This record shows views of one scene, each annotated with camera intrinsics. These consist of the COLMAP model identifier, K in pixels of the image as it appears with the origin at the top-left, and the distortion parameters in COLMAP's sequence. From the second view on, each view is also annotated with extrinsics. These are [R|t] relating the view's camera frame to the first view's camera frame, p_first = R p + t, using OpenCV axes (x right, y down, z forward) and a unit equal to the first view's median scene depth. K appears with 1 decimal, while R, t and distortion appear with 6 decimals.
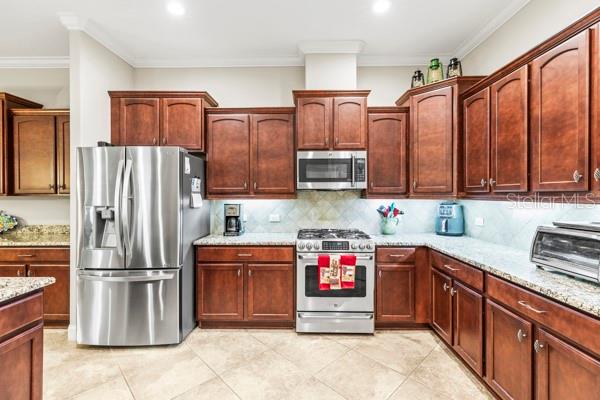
lens RADIAL K [[269.2, 0, 300.5], [0, 269.2, 192.5], [0, 0, 1]] dist [0.004212, 0.001301]
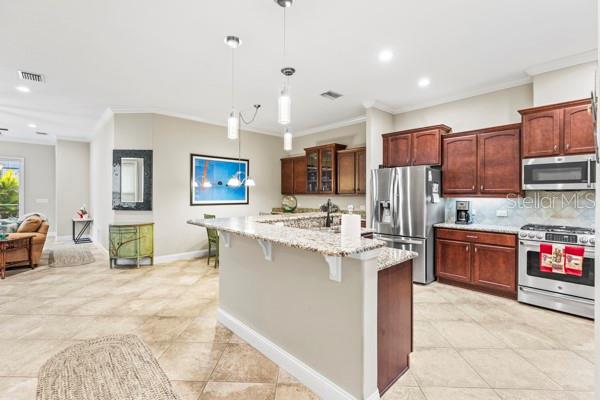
lens RADIAL K [[269.2, 0, 299.3], [0, 269.2, 196.8], [0, 0, 1]] dist [0.004212, 0.001301]
pose [[0.691813, 0.009050, -0.722020, 0.177583], [0.004320, 0.999852, 0.016672, -0.006607], [0.722064, -0.014653, 0.691671, -0.599443]]
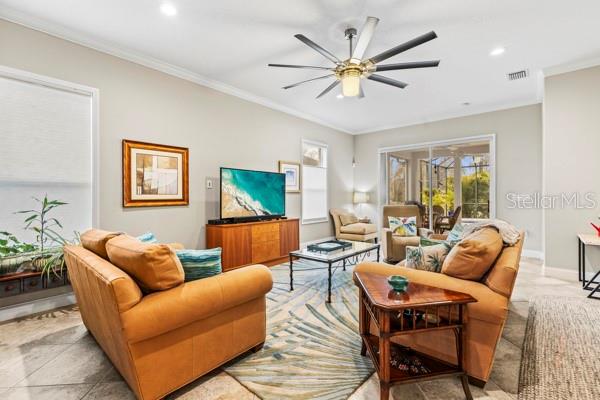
lens RADIAL K [[269.2, 0, 298.4], [0, 269.2, 196.5], [0, 0, 1]] dist [0.004212, 0.001301]
pose [[-0.646454, 0.012715, -0.762847, -1.592698], [0.016233, 0.999864, 0.002909, 0.051375], [0.762781, -0.010502, -0.646572, -0.544213]]
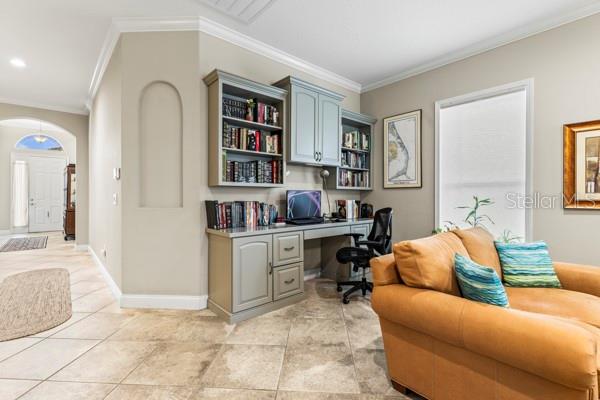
lens RADIAL K [[269.2, 0, 298.3], [0, 269.2, 196.5], [0, 0, 1]] dist [0.004212, 0.001301]
pose [[-0.671903, -0.003951, 0.740629, -2.091230], [-0.006543, 0.999978, -0.000602, 0.052364], [-0.740610, -0.005250, -0.671914, -0.553478]]
